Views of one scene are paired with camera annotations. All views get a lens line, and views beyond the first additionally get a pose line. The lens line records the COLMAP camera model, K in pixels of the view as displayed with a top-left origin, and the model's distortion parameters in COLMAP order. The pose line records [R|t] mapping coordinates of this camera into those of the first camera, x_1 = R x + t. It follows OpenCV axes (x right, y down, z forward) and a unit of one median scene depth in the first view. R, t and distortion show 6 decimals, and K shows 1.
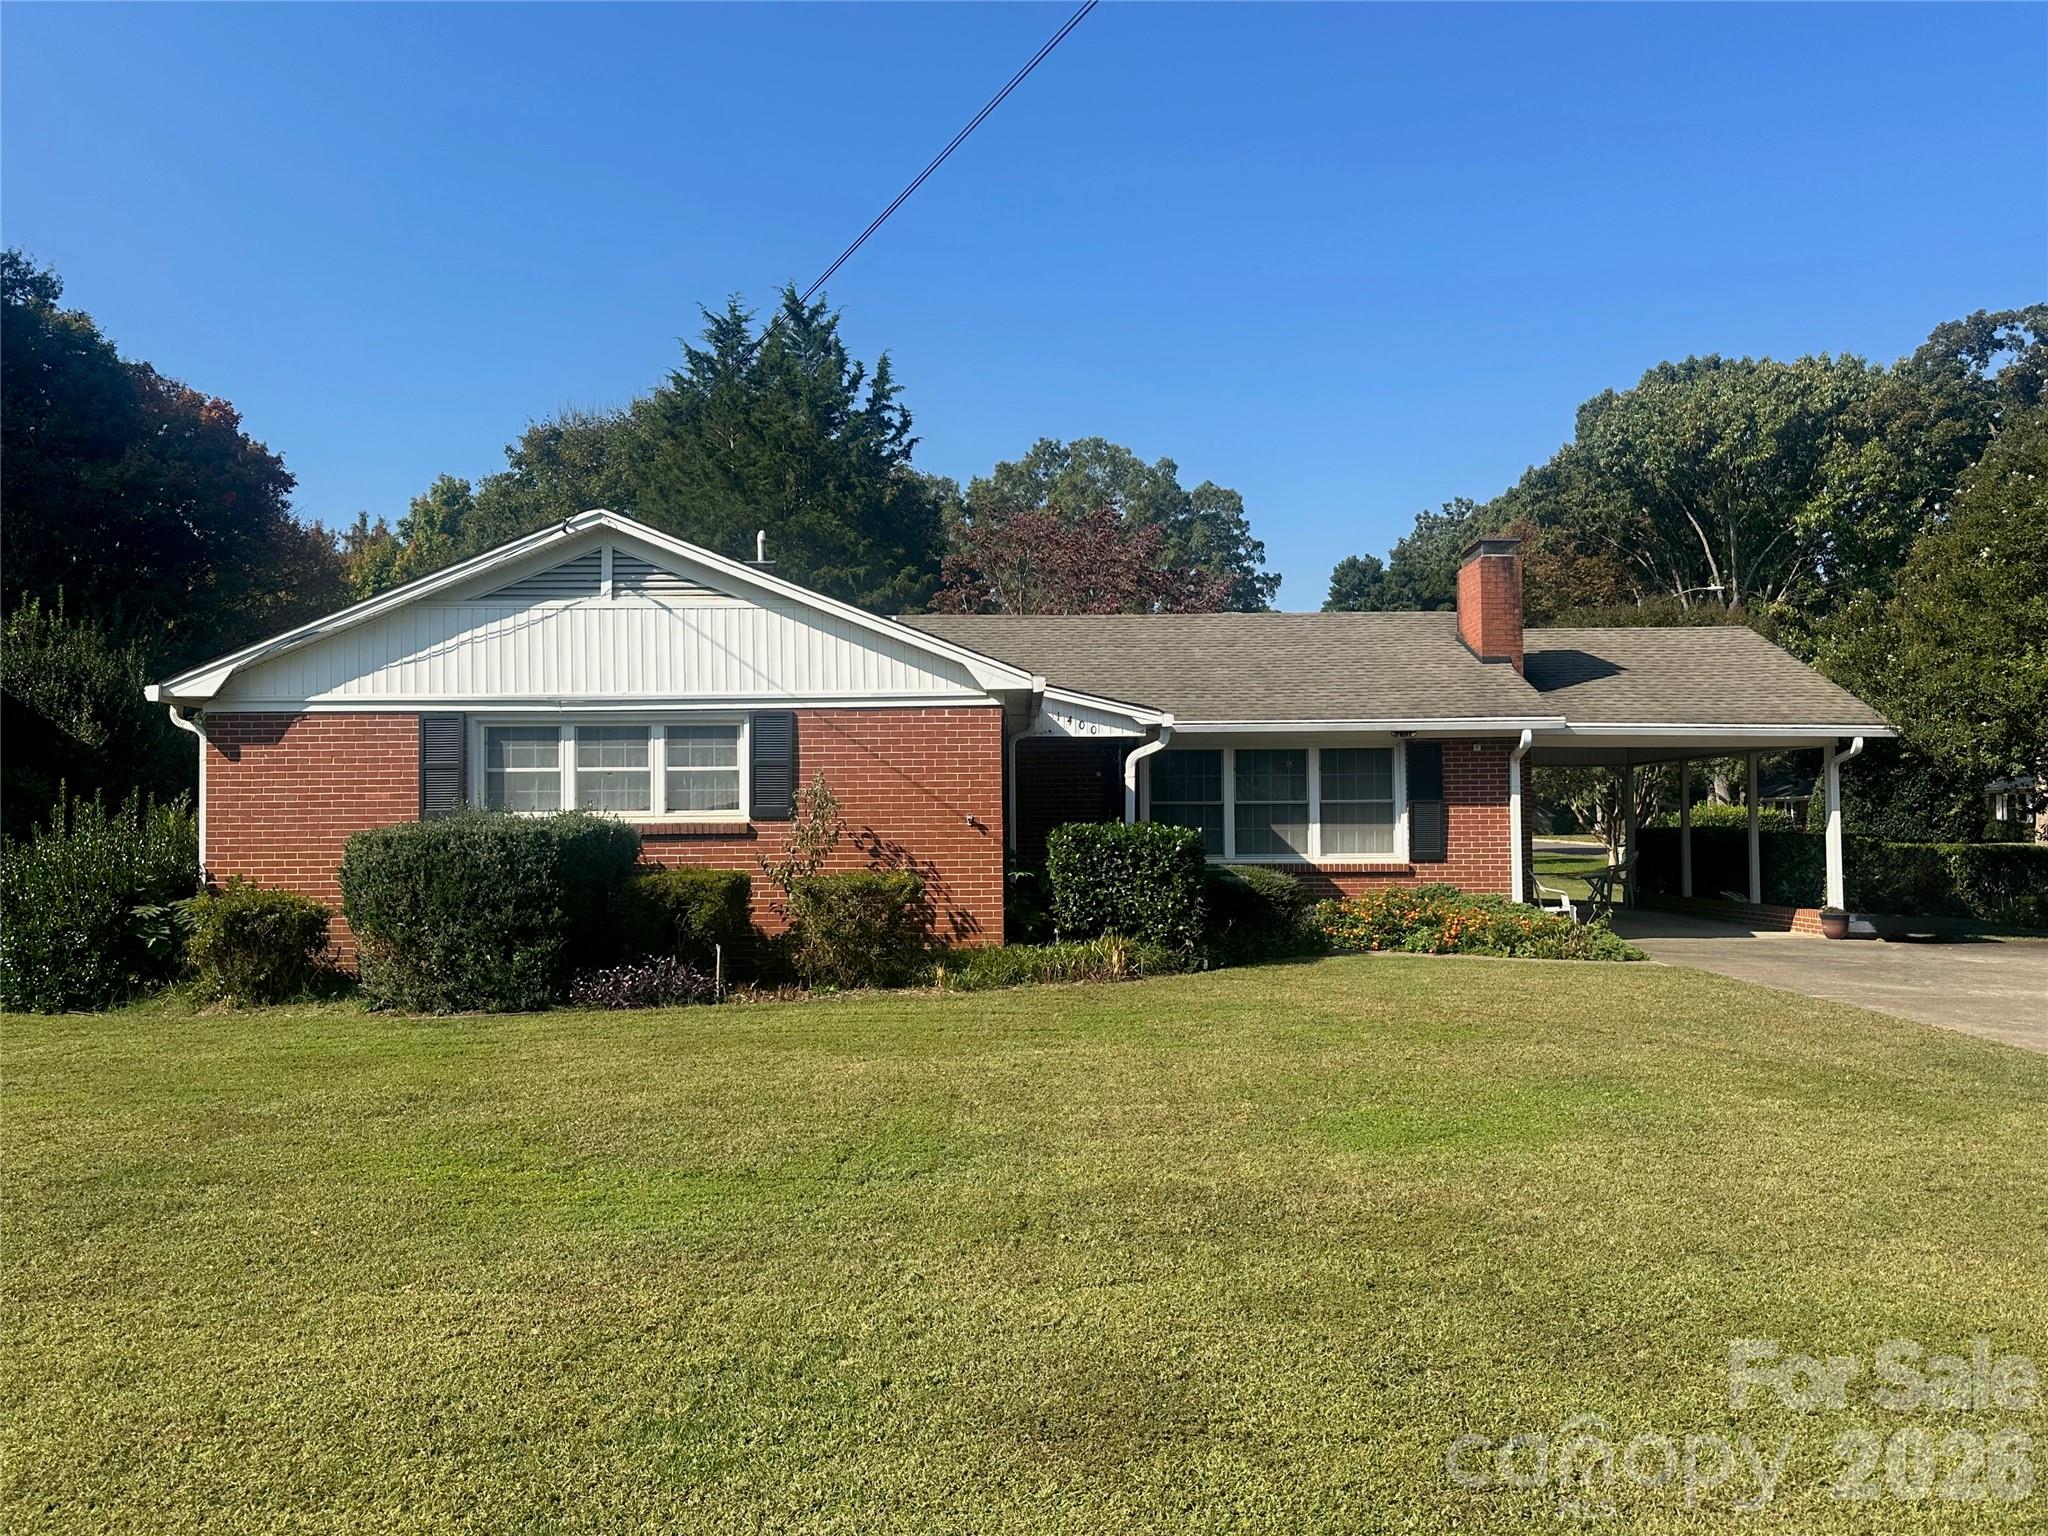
lens RADIAL K [[1608.9, 0, 1024.0], [0, 1608.9, 768.0], [0, 0, 1]] dist [0.101918, -0.159866]
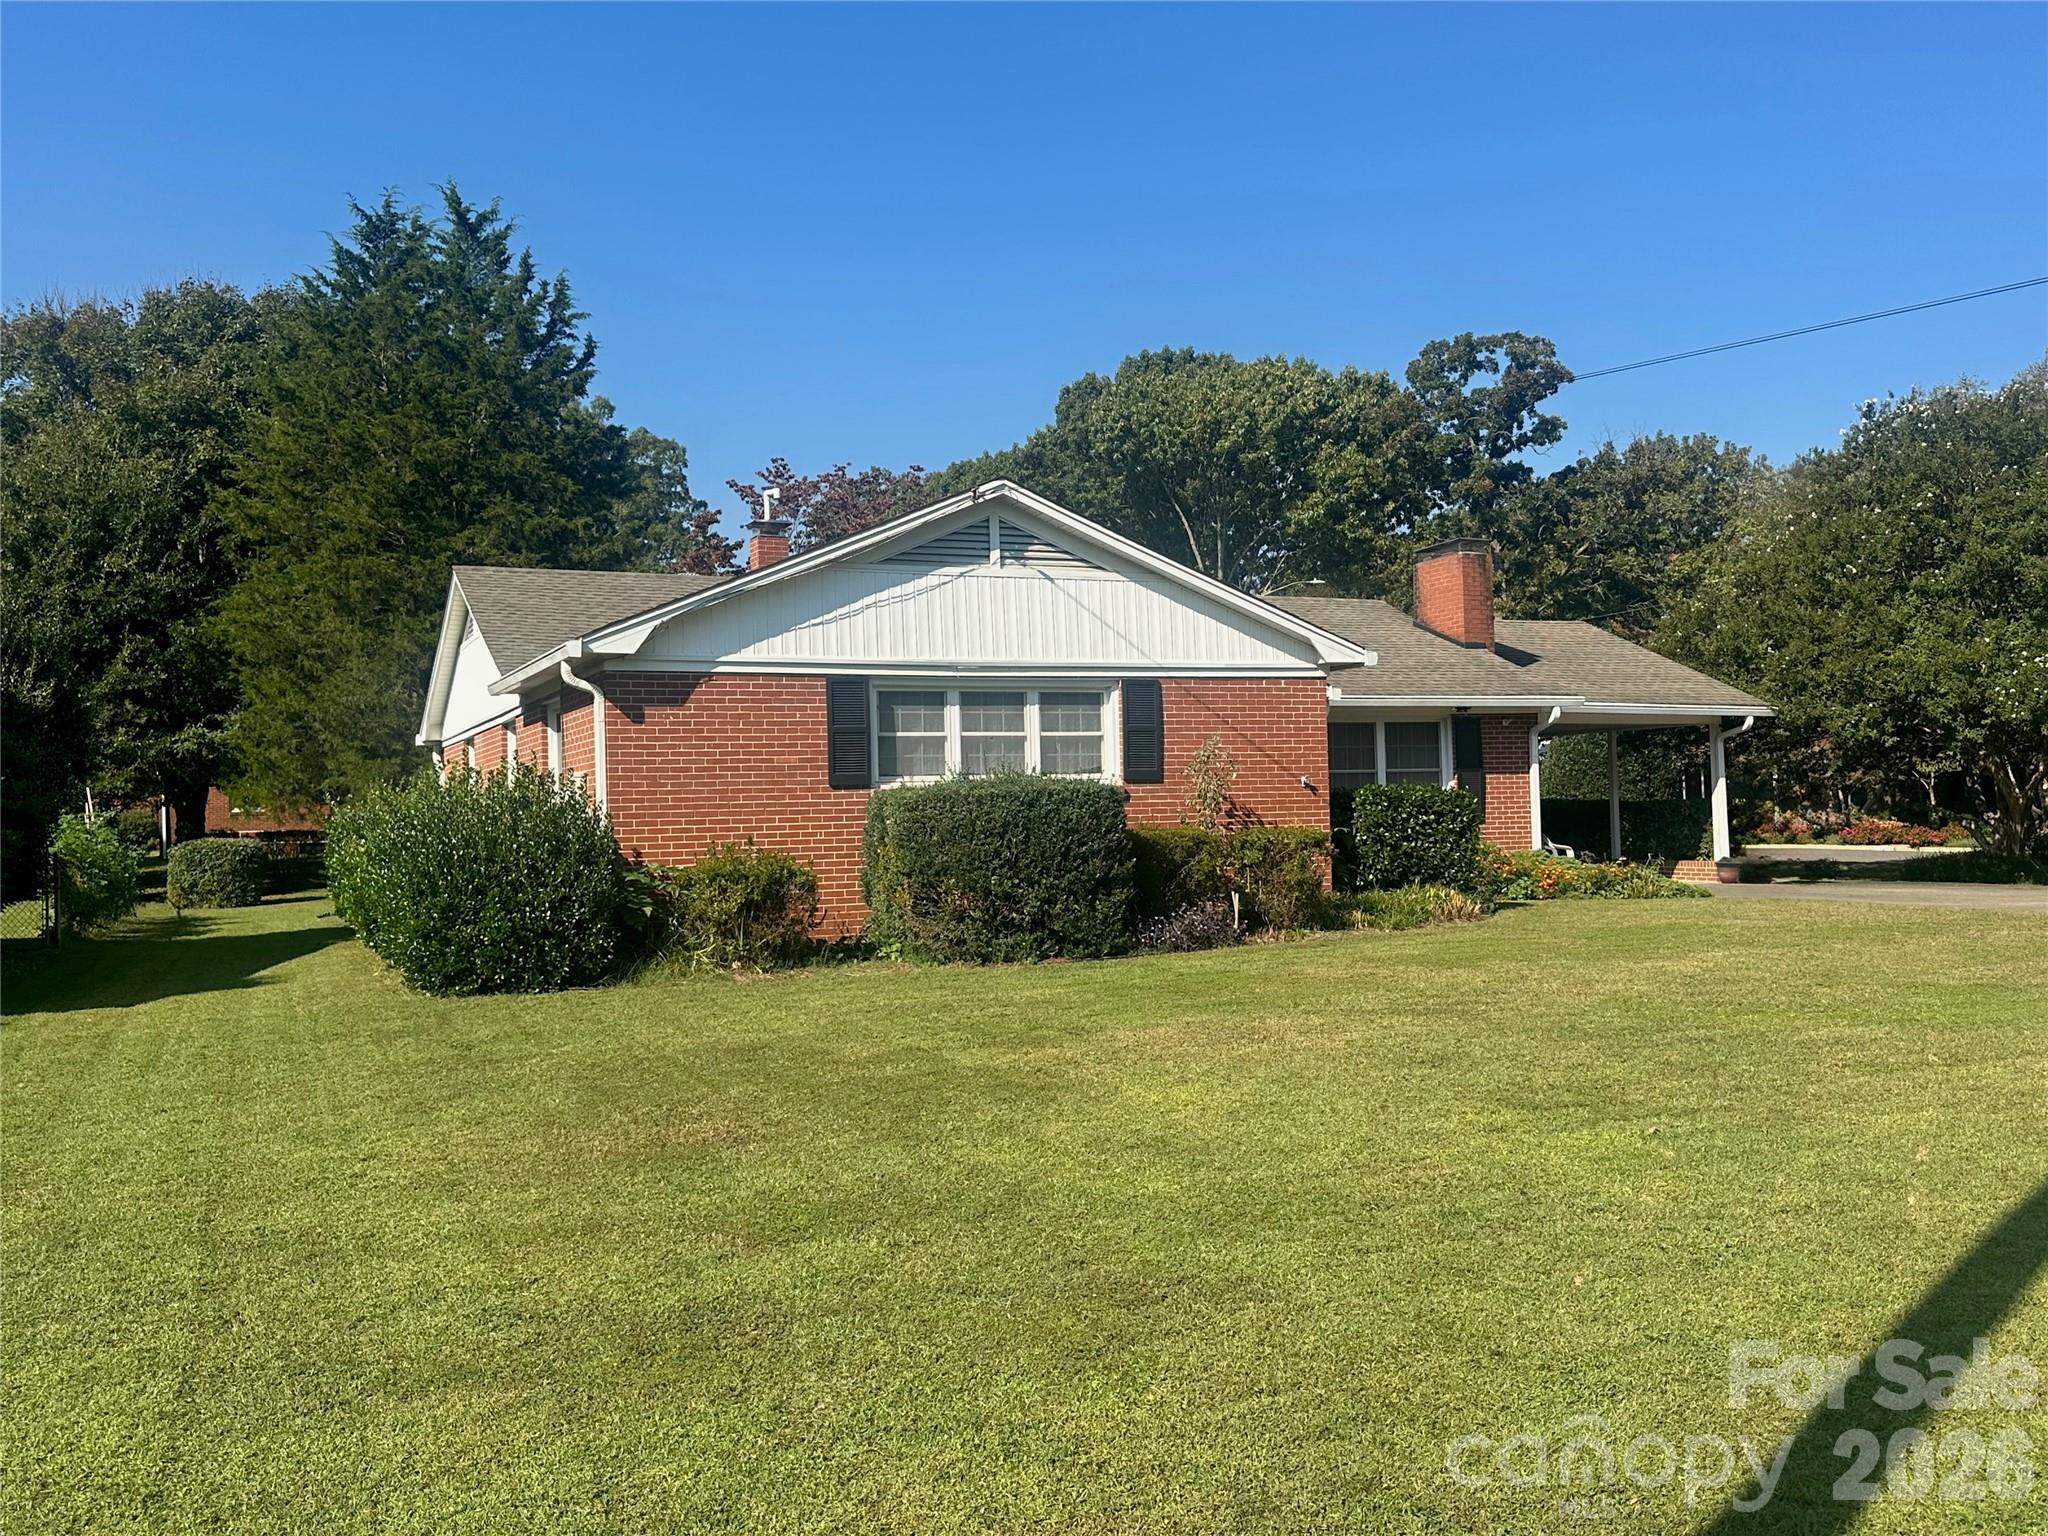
lens RADIAL K [[1831.1, 0, 1024.0], [0, 1831.1, 768.0], [0, 0, 1]] dist [0.120662, -0.004539]
pose [[0.915841, -0.002182, 0.401536, -0.704845], [0.000249, 0.999988, 0.004866, 0.016712], [-0.401542, -0.004357, 0.915830, -0.067006]]
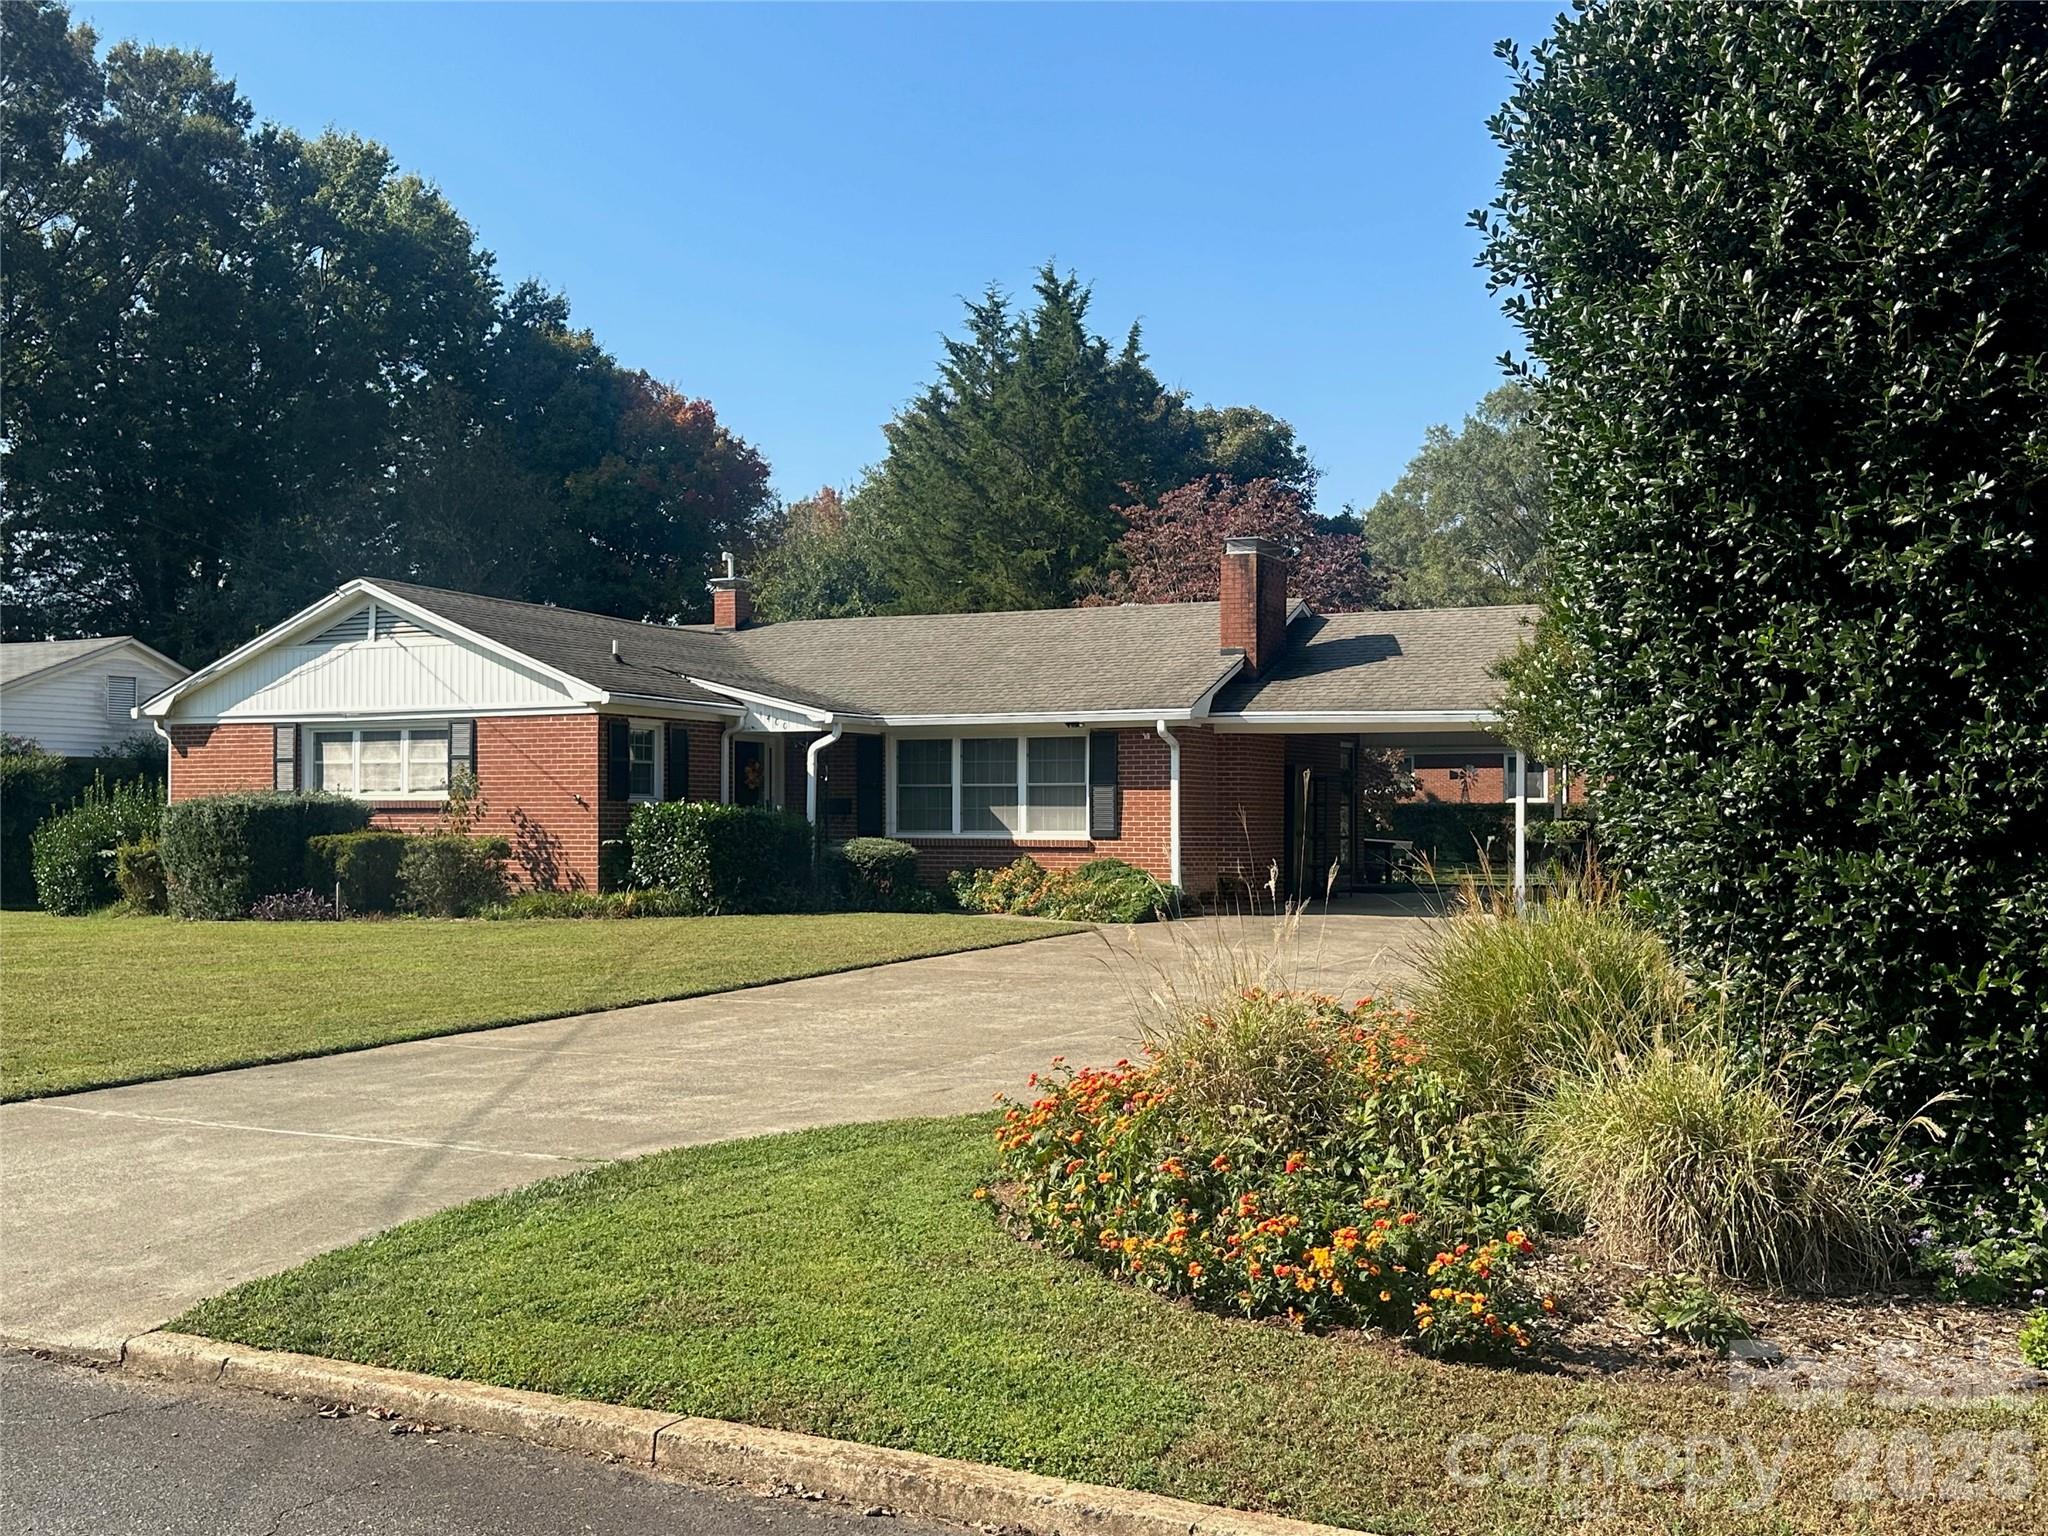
lens RADIAL K [[1990.2, 0, 1024.0], [0, 1990.2, 768.0], [0, 0, 1]] dist [0.110369, -0.223589]
pose [[0.899929, -0.000488, -0.436035, 1.019054], [0.008421, 0.999832, 0.016260, -0.017620], [0.435954, -0.018304, 0.899783, -0.332402]]
